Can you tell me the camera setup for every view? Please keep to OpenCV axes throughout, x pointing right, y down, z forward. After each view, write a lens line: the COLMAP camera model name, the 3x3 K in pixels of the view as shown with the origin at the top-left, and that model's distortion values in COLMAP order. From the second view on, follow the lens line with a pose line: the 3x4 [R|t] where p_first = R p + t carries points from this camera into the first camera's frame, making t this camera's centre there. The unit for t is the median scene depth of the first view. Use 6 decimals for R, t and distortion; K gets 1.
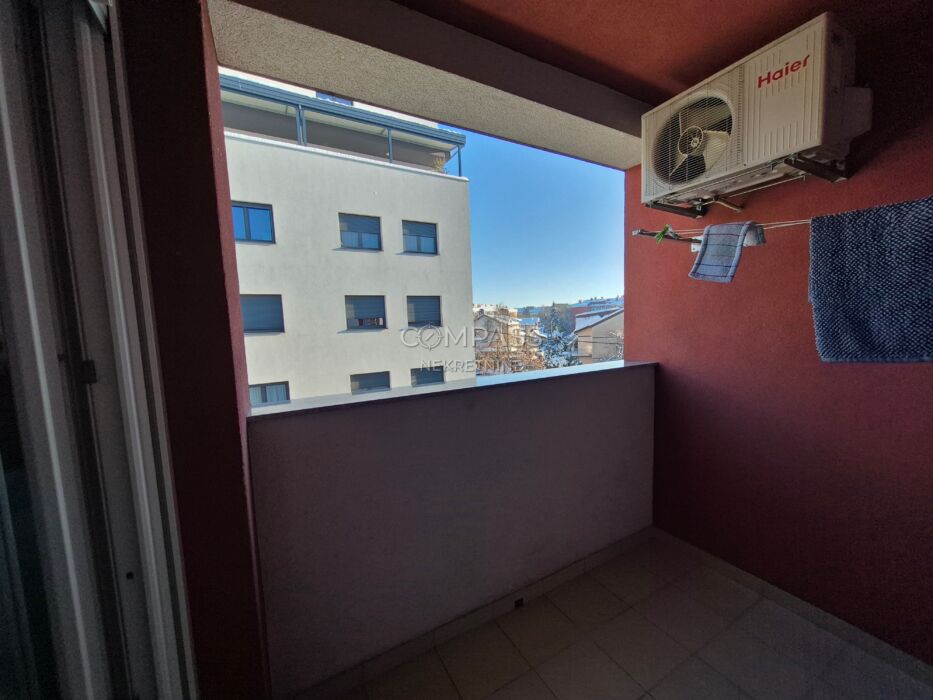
lens RADIAL K [[367.4, 0, 470.3], [0, 367.4, 357.4], [0, 0, 1]] dist [0.005736, -0.001512]
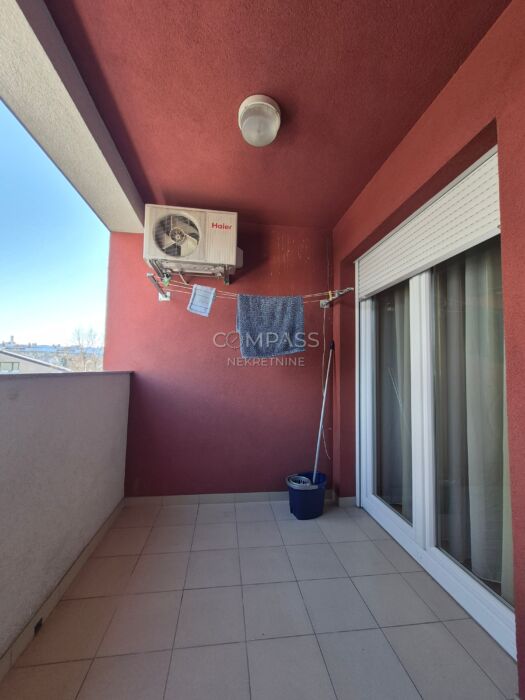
lens RADIAL K [[275.6, 0, 258.1], [0, 275.6, 350.7], [0, 0, 1]] dist [0.005736, -0.001512]
pose [[0.381659, 0.102338, 0.918620, -0.368087], [0.050545, 0.990054, -0.131296, 0.129905], [-0.922920, 0.096542, 0.372690, 0.207808]]
